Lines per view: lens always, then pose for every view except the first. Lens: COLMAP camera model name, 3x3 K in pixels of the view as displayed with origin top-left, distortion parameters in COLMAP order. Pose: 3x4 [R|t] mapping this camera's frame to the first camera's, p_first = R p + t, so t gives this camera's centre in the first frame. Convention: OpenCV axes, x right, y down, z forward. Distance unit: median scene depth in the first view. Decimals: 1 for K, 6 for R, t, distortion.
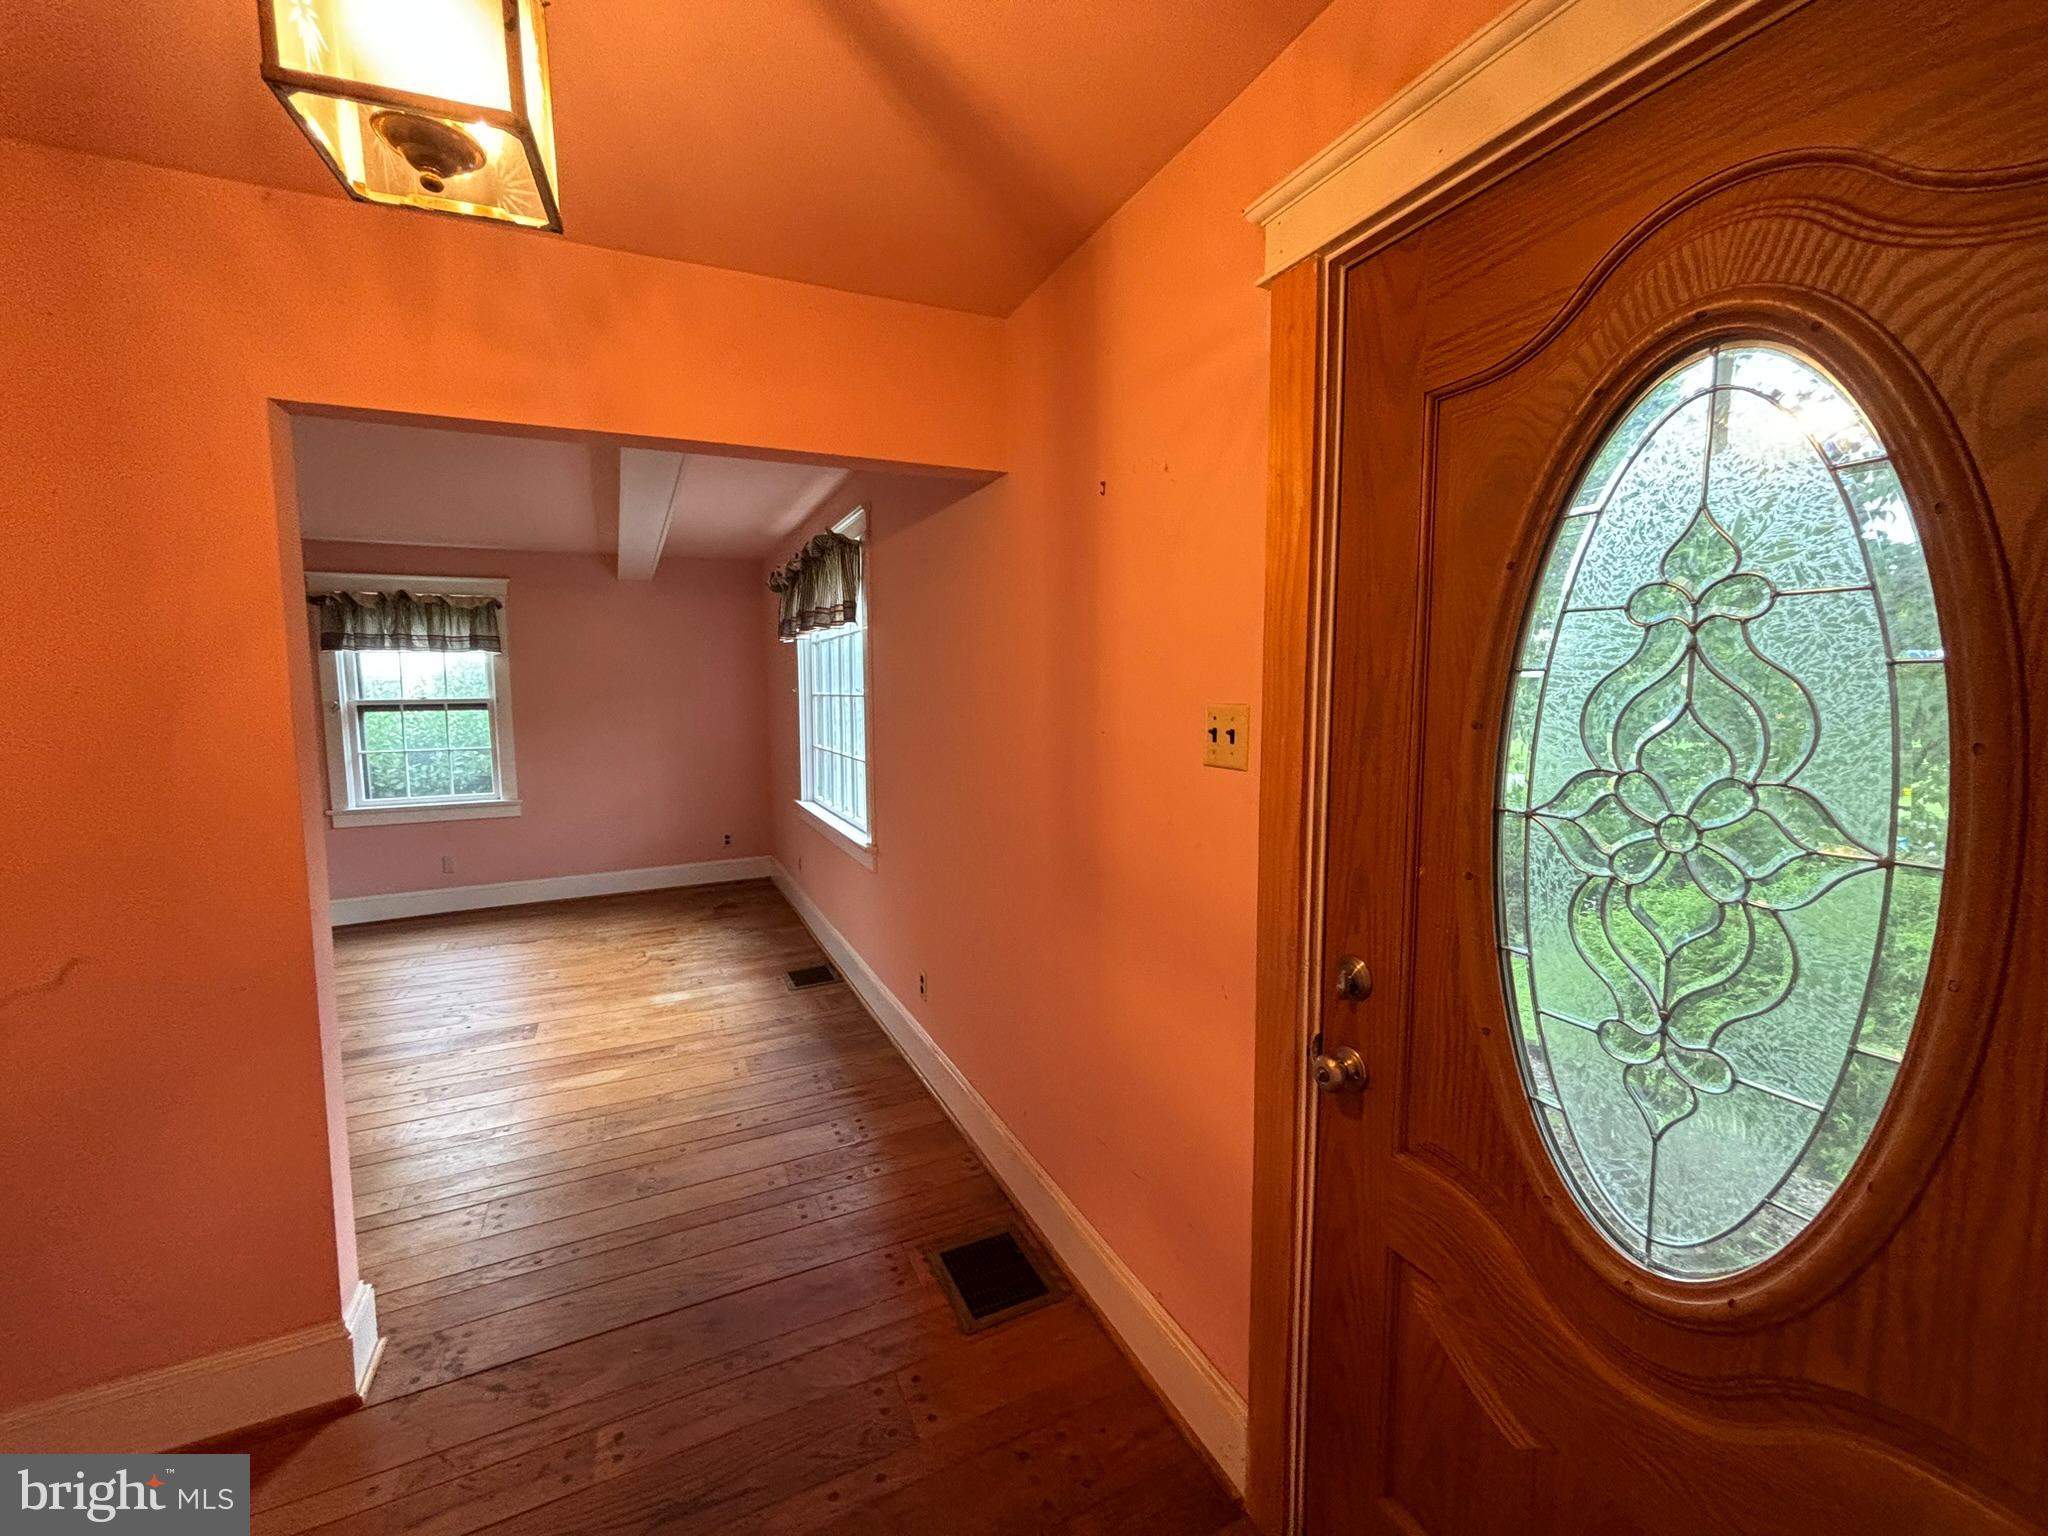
lens RADIAL K [[822.0, 0, 1024.0], [0, 822.0, 768.0], [0, 0, 1]] dist [-0.023798, -0.000093]
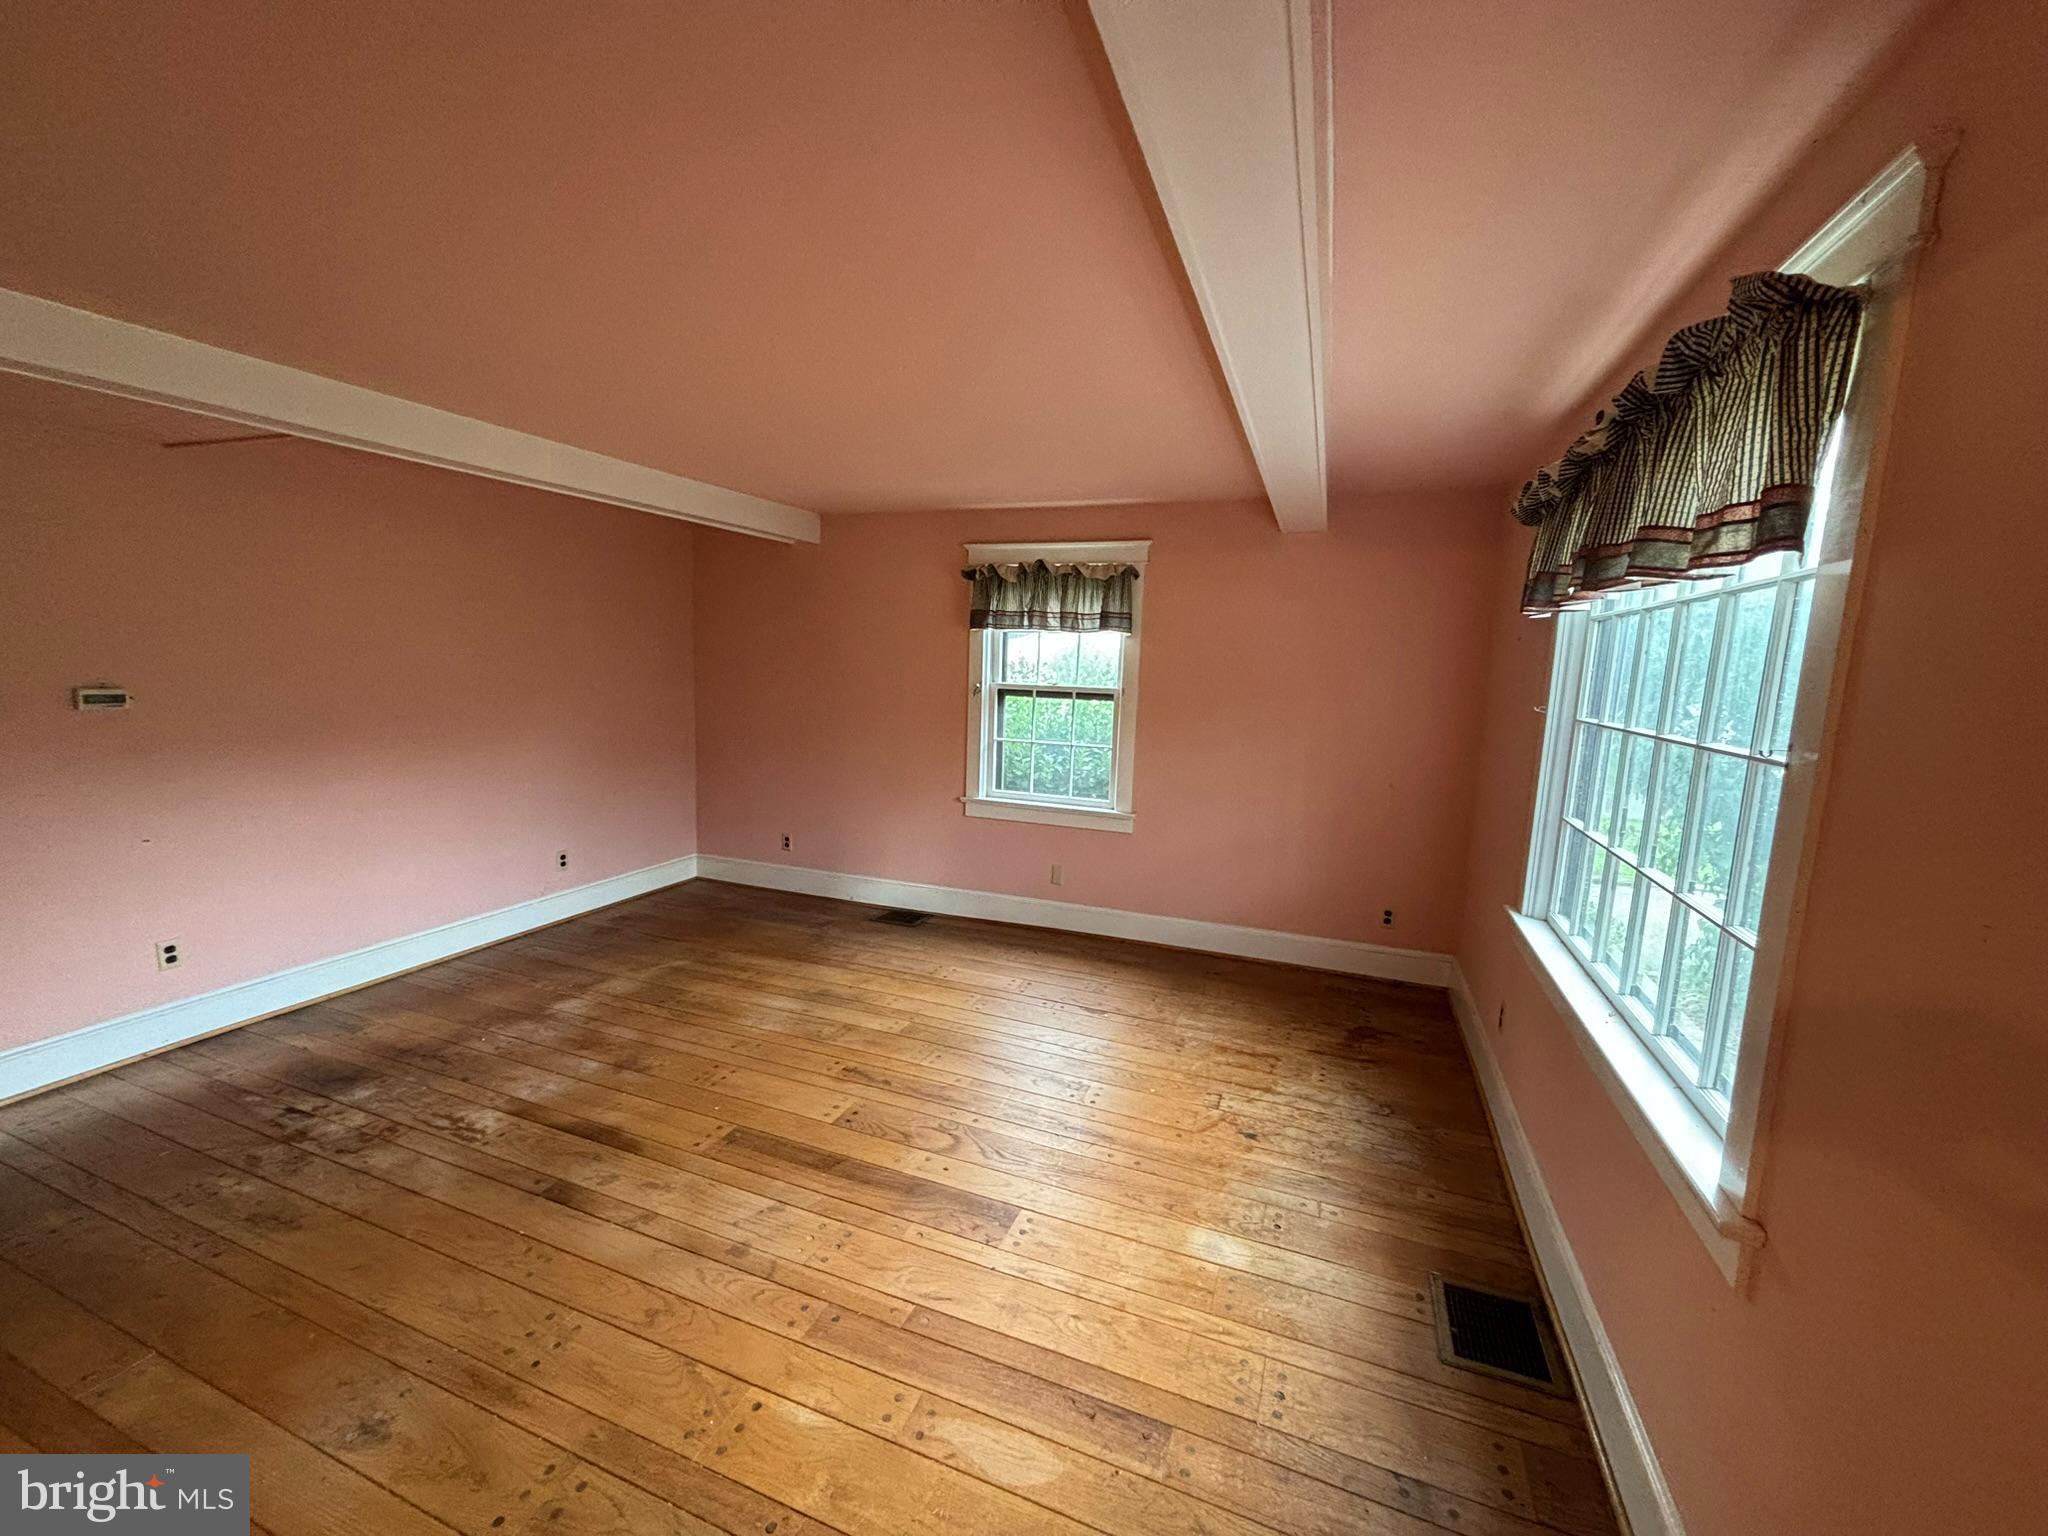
lens RADIAL K [[822.0, 0, 1024.0], [0, 822.0, 768.0], [0, 0, 1]] dist [-0.023798, -0.000093]
pose [[0.687348, 0.121884, -0.716029, -0.126988], [-0.108024, 0.992010, 0.065165, -0.055402], [0.718251, 0.032557, 0.695022, 0.393765]]
